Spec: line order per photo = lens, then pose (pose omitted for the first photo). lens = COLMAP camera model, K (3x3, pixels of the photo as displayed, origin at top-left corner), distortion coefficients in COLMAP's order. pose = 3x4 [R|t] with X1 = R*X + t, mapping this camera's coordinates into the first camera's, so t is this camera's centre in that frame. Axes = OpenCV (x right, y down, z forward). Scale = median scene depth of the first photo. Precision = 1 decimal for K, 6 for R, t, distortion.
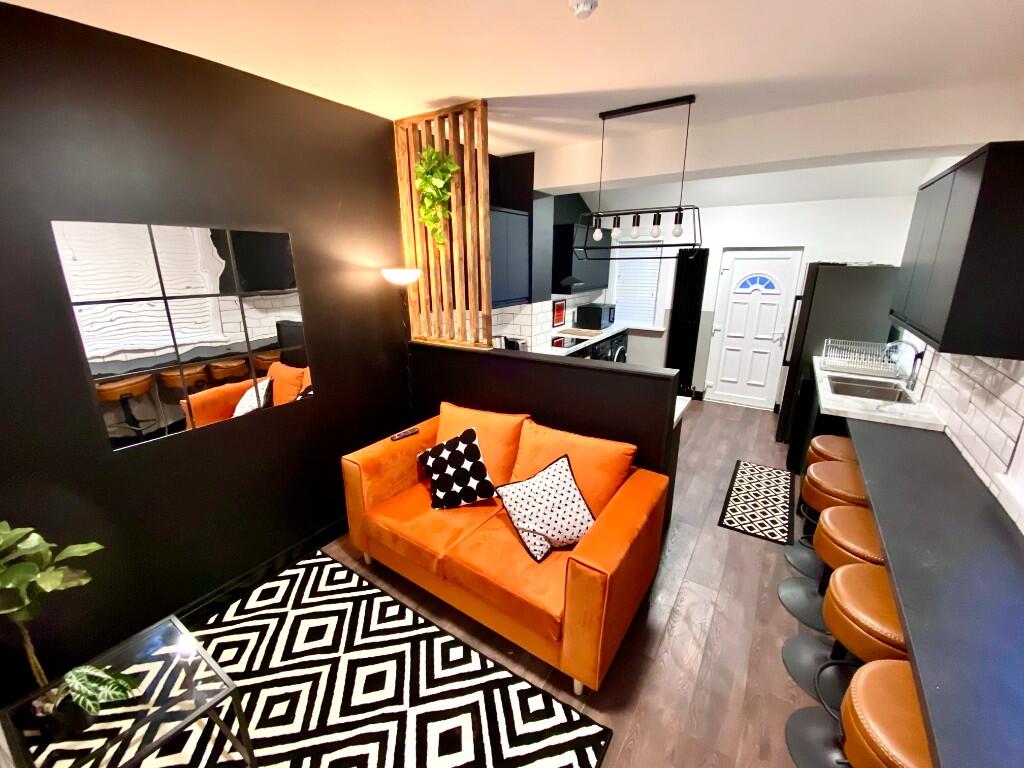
lens RADIAL K [[409.9, 0, 510.7], [0, 409.9, 376.4], [0, 0, 1]] dist [0.033292, -0.030862]
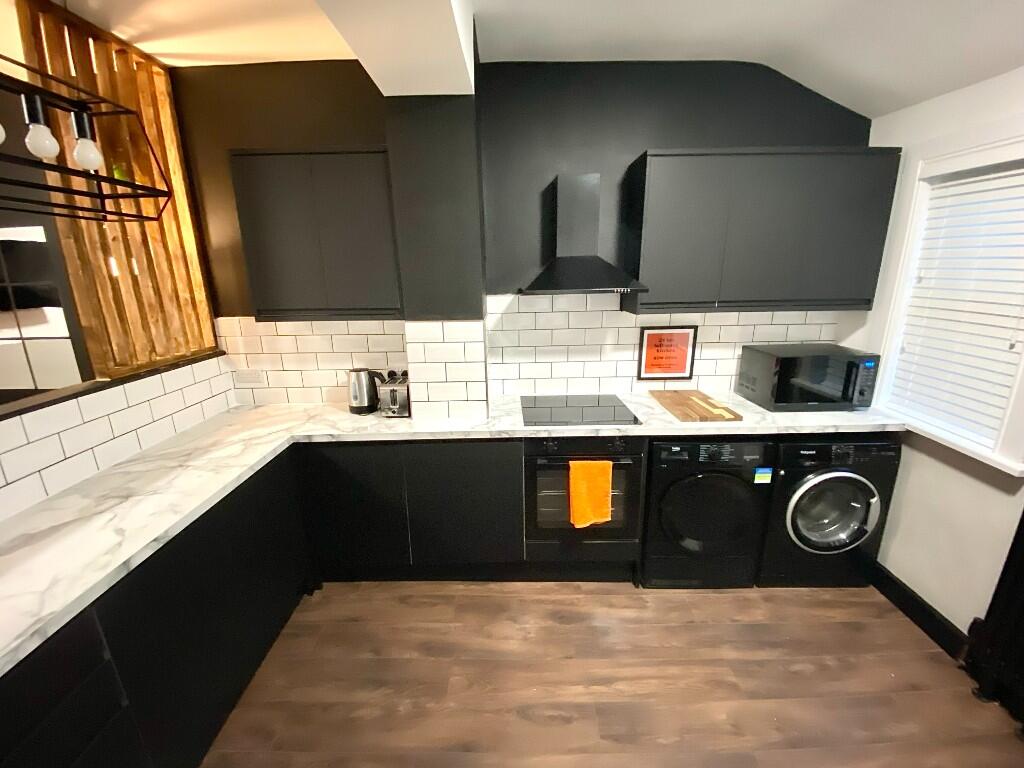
lens RADIAL K [[409.9, 0, 510.7], [0, 409.9, 376.4], [0, 0, 1]] dist [0.033292, -0.030862]
pose [[0.543389, 0.199429, -0.815448, 0.449797], [-0.210673, 0.972682, 0.097497, -0.148575], [0.812616, 0.118814, 0.570560, 0.640162]]
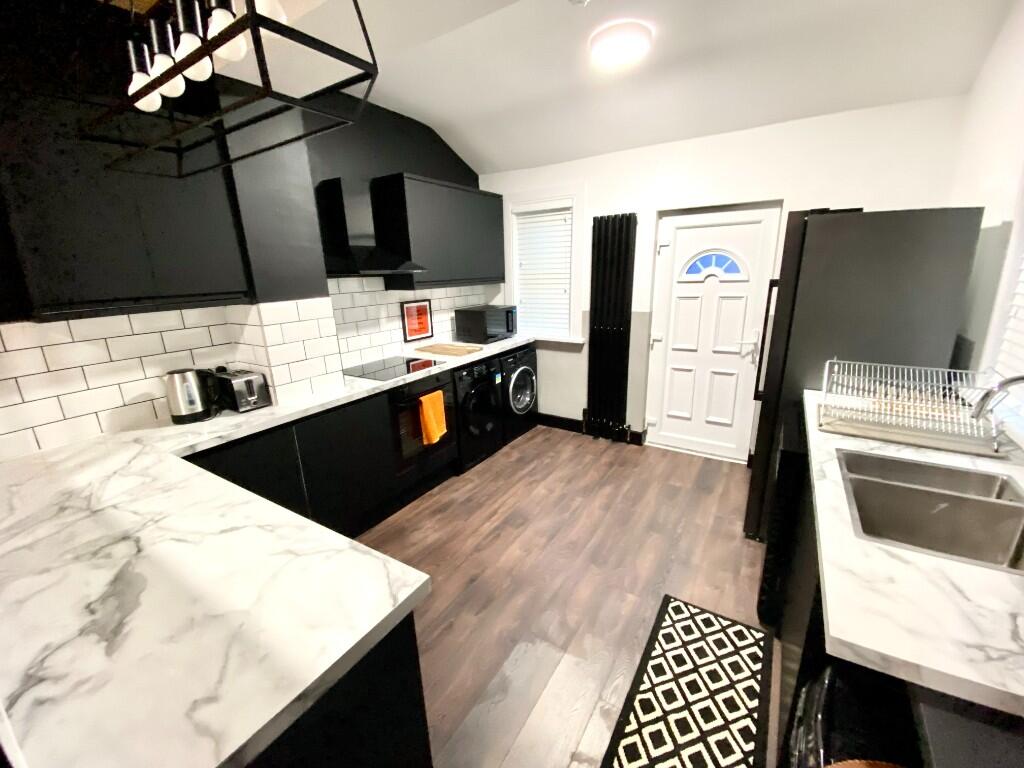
lens RADIAL K [[409.9, 0, 510.7], [0, 409.9, 376.4], [0, 0, 1]] dist [0.033292, -0.030862]
pose [[0.999630, -0.026772, 0.004860, 0.283933], [0.026837, 0.999543, -0.013939, -0.055699], [-0.004484, 0.014064, 0.999891, 0.377604]]
